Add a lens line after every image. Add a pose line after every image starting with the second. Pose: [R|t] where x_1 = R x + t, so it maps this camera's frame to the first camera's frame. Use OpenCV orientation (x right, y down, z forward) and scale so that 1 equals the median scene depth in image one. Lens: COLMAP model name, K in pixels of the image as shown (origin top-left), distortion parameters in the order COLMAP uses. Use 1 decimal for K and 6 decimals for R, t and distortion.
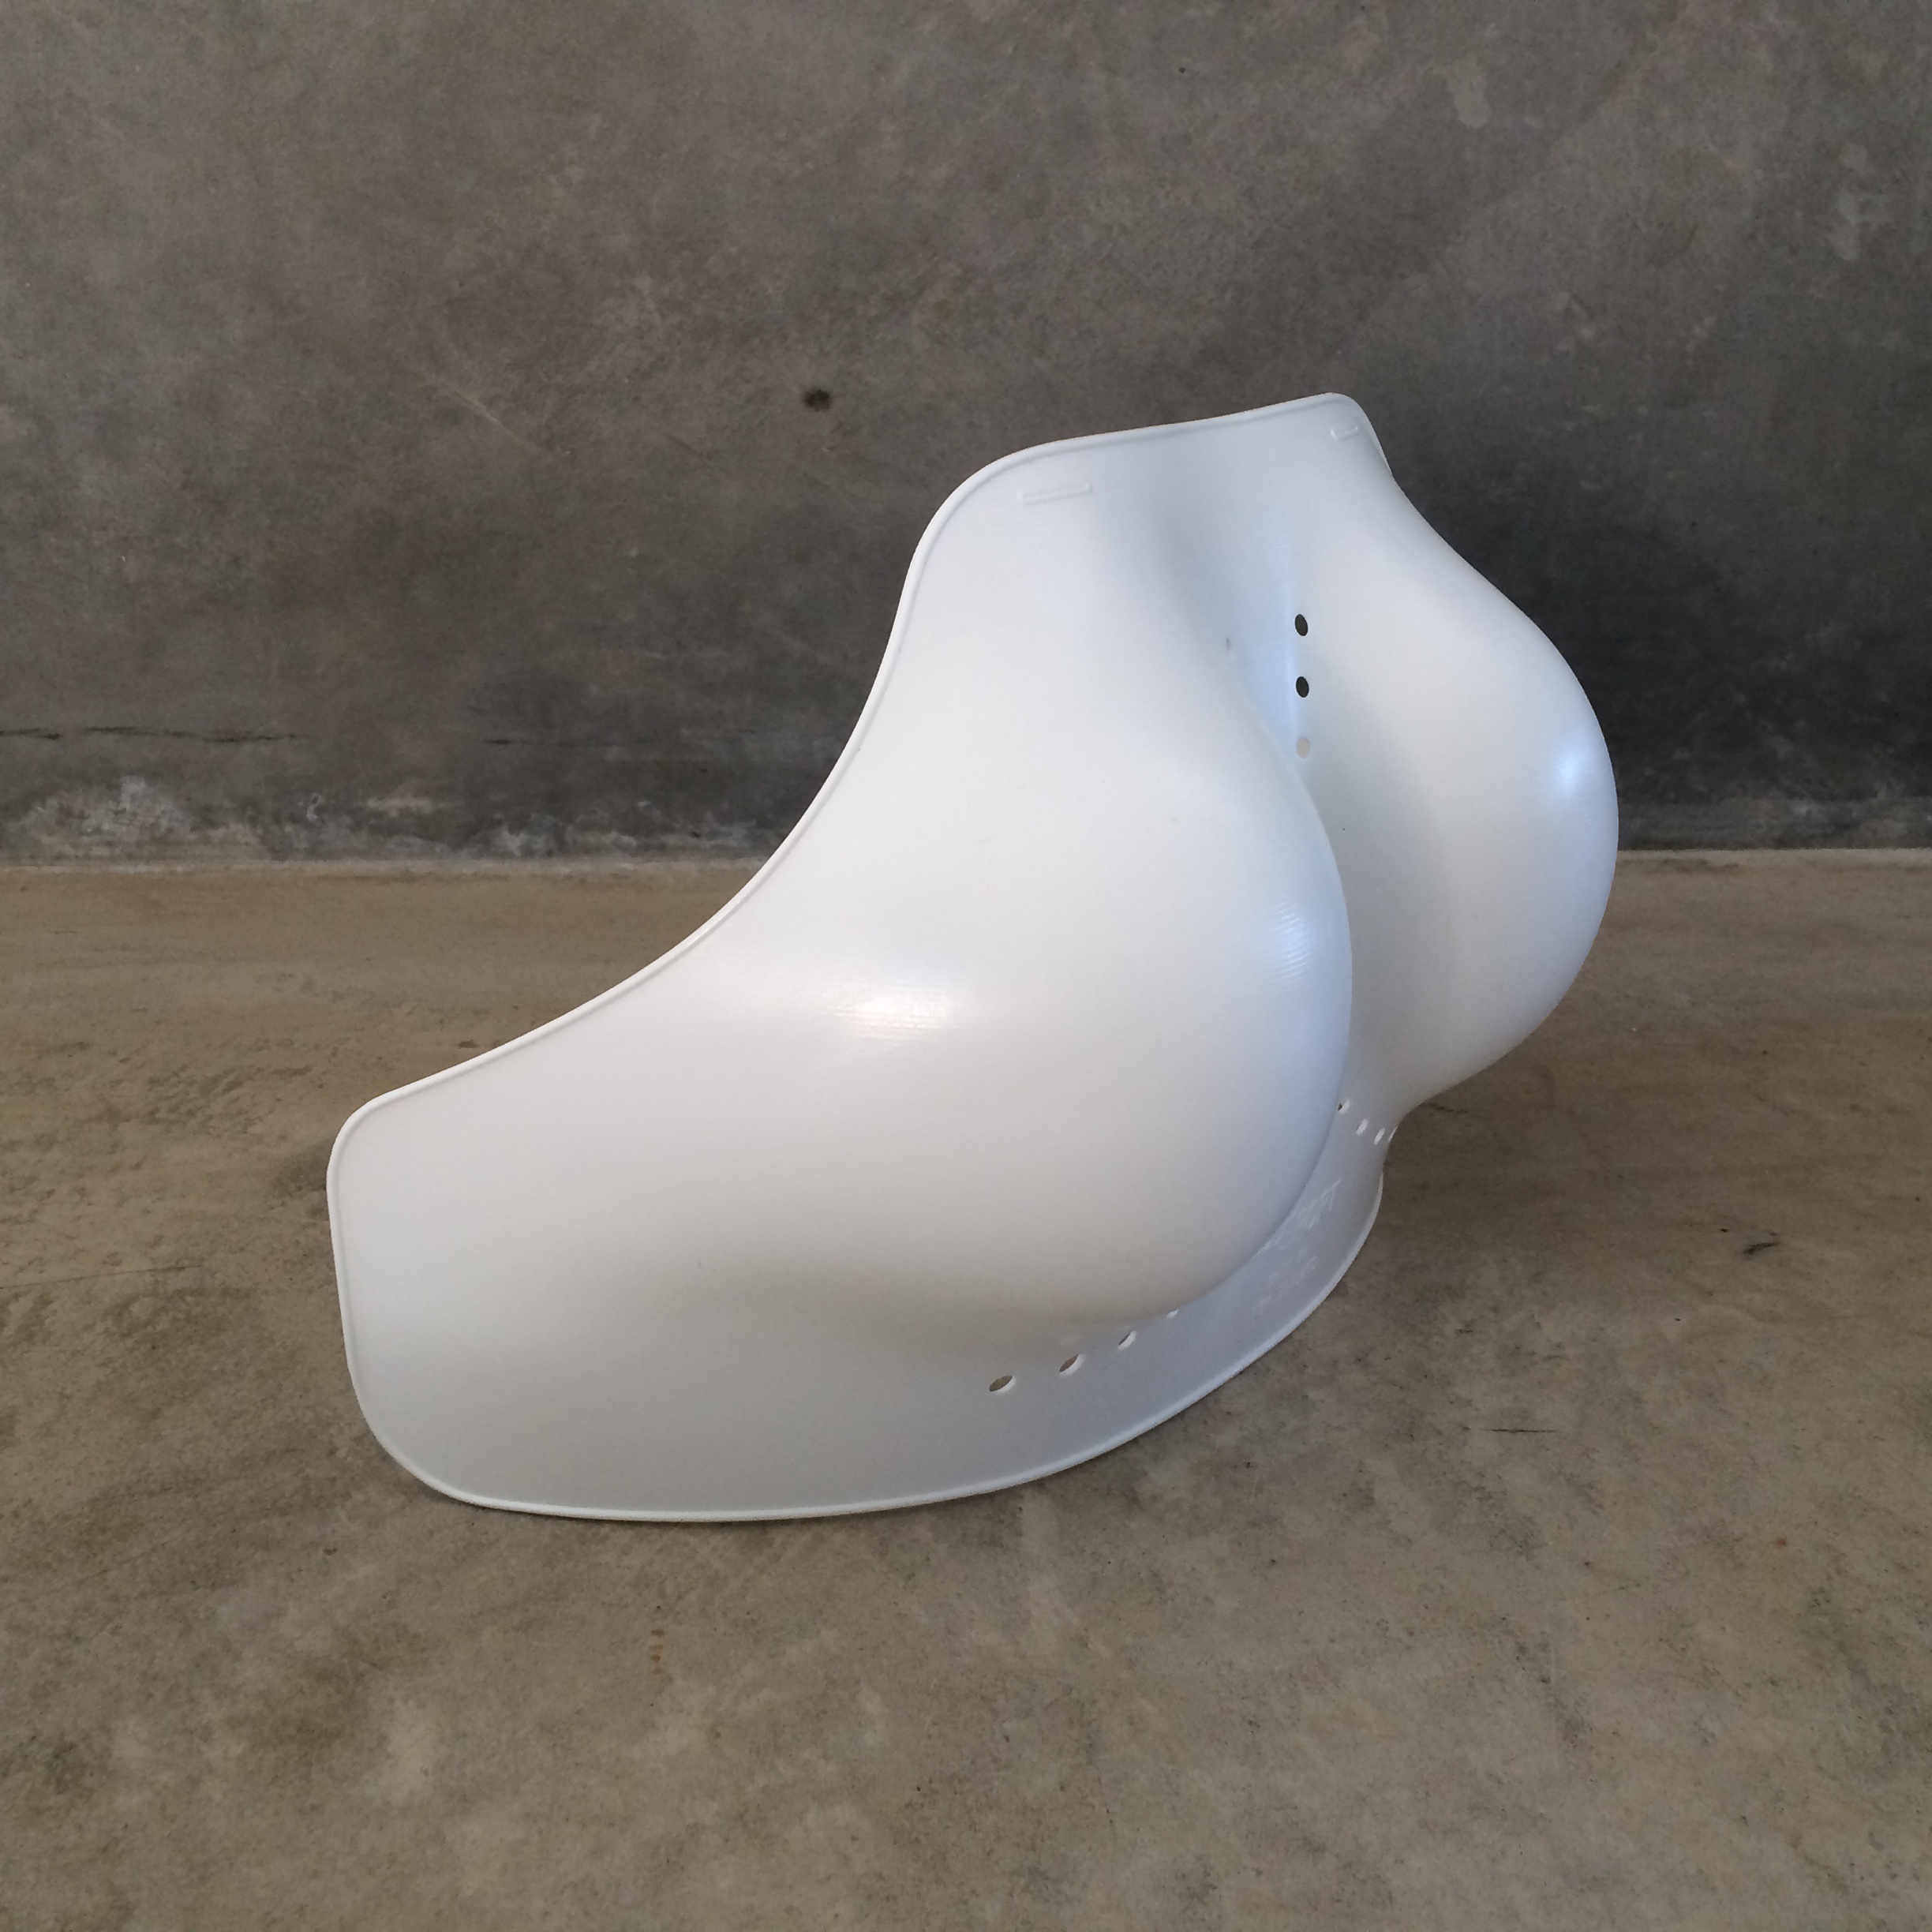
lens RADIAL K [[2254.0, 0, 968.7], [0, 2254.0, 940.1], [0, 0, 1]] dist [0.060835, 0.000000]
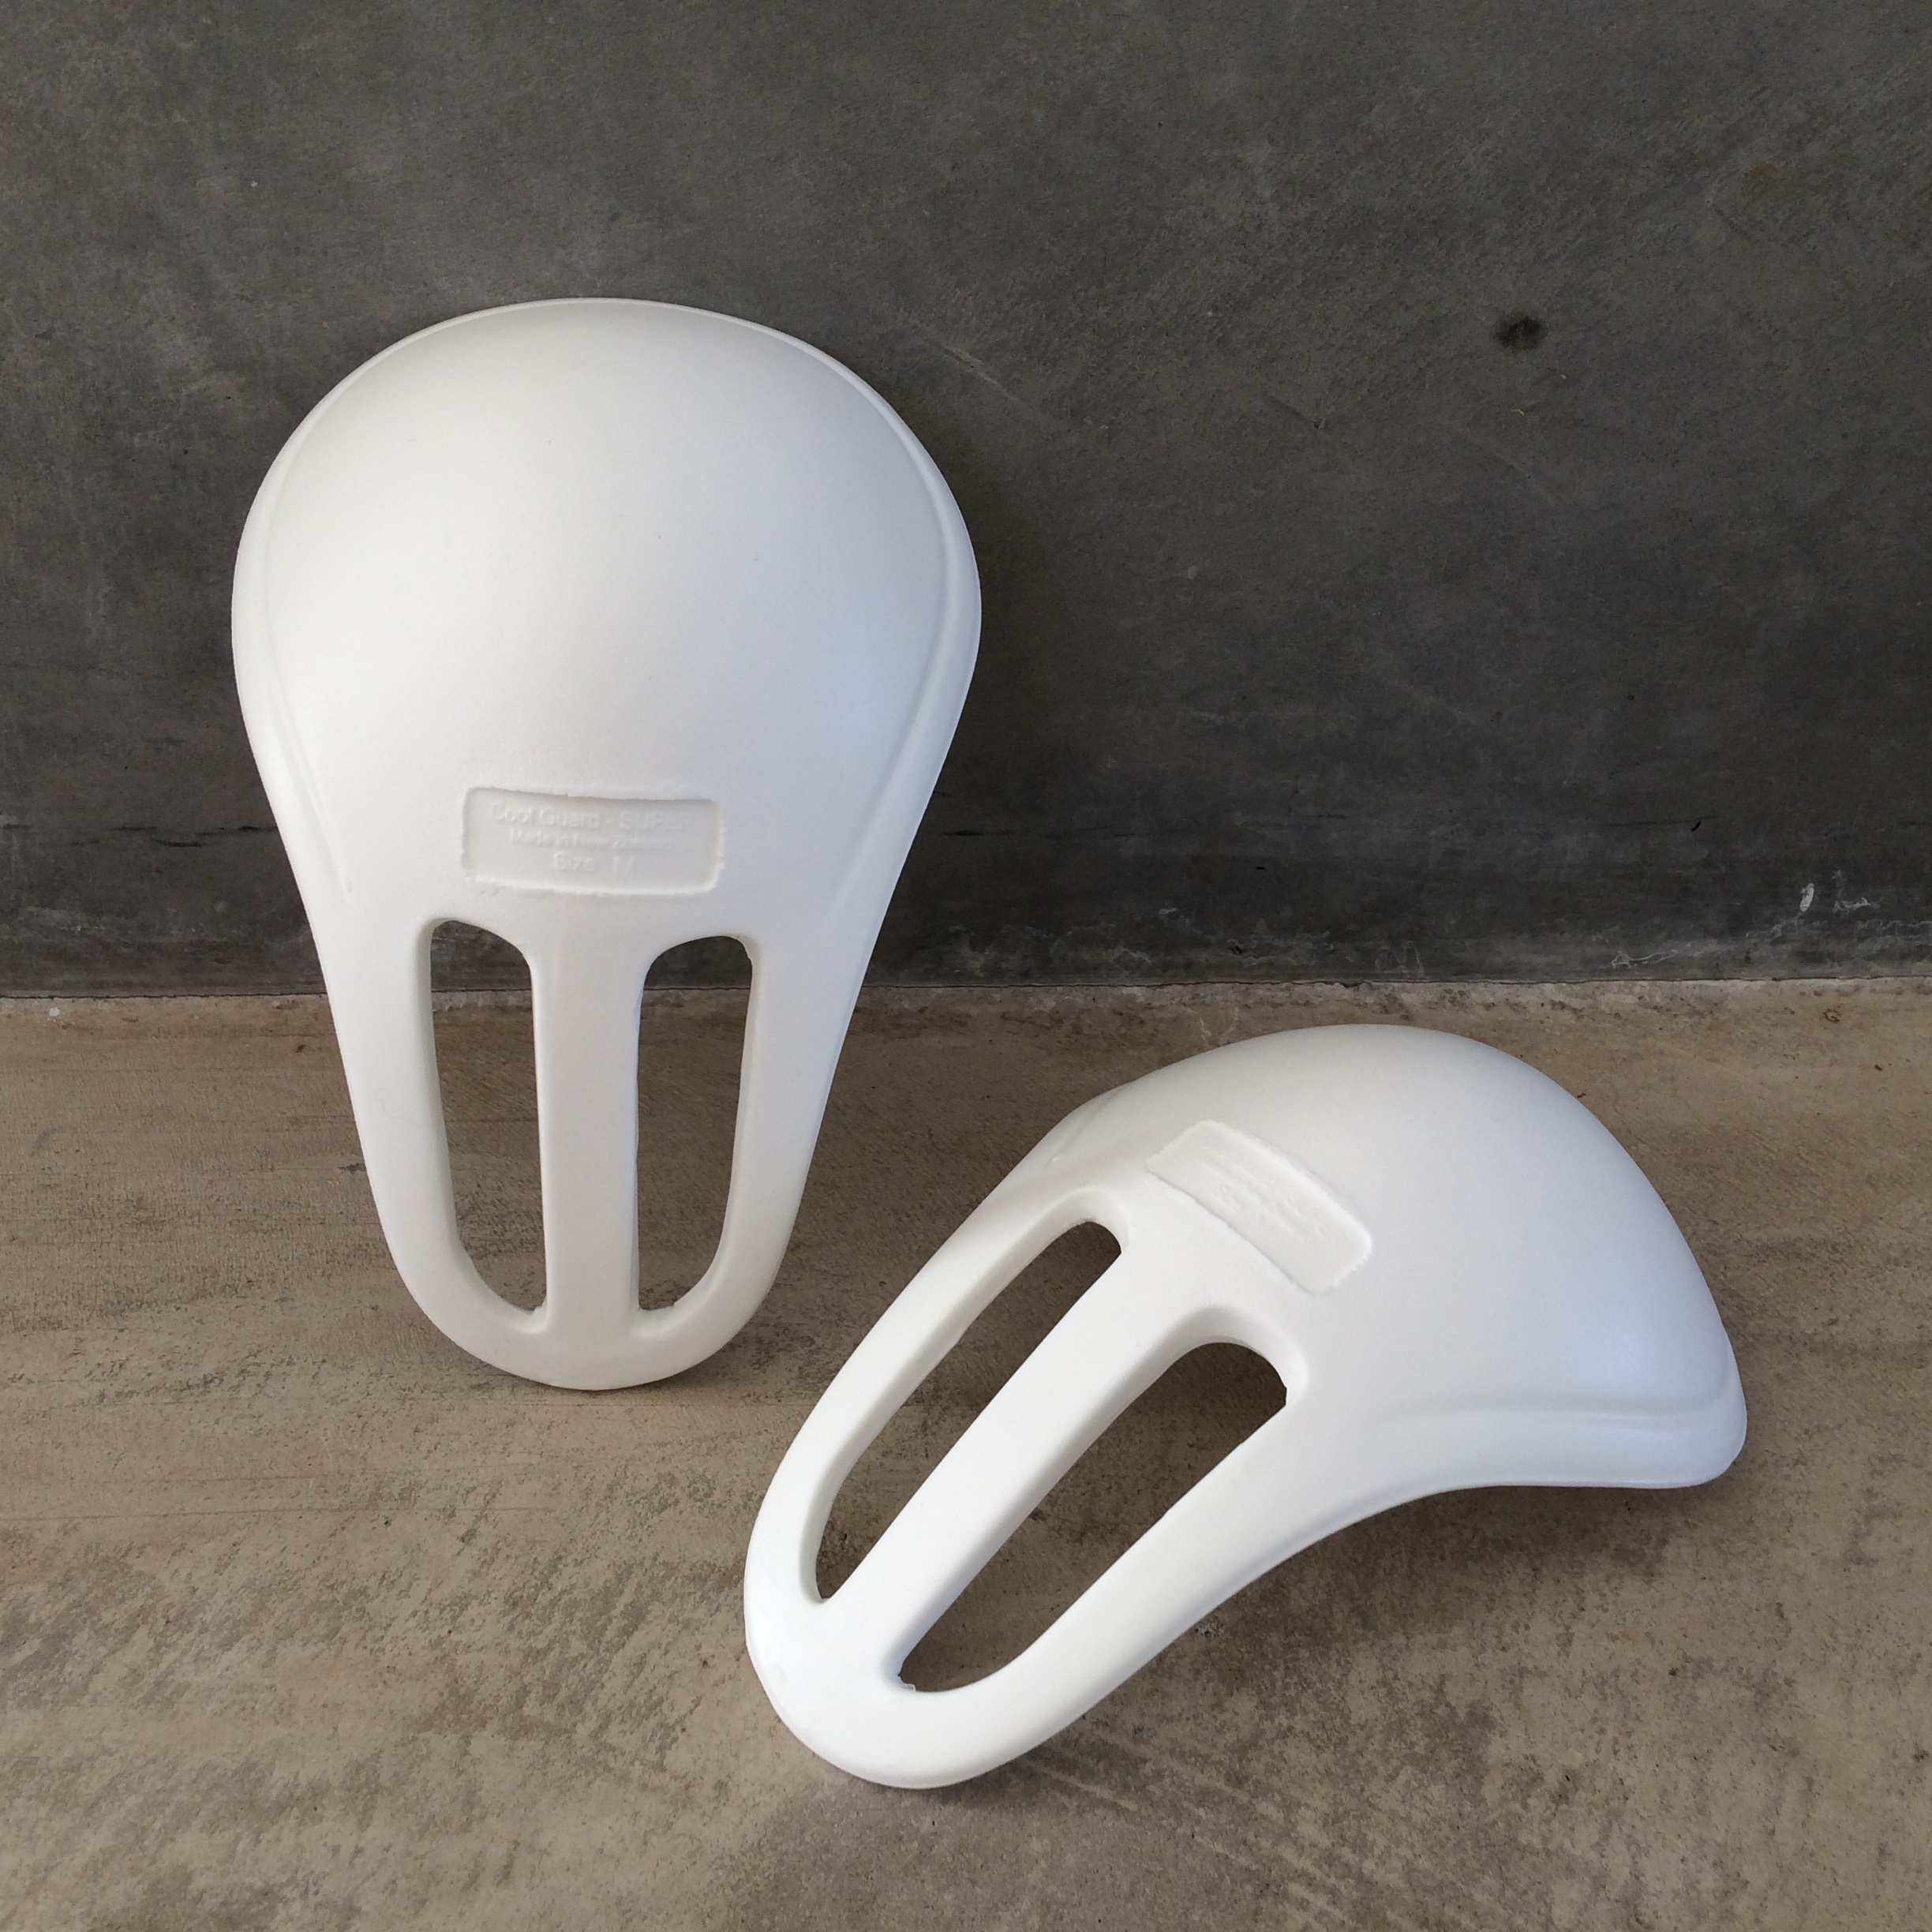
lens RADIAL K [[2254.0, 0, 958.1], [0, 2254.0, 954.9], [0, 0, 1]] dist [0.060835, 0.000000]
pose [[0.993957, 0.054261, -0.095426, -0.176390], [-0.026000, 0.960926, 0.275582, -0.289285], [0.106650, -0.271436, 0.956529, 0.432767]]
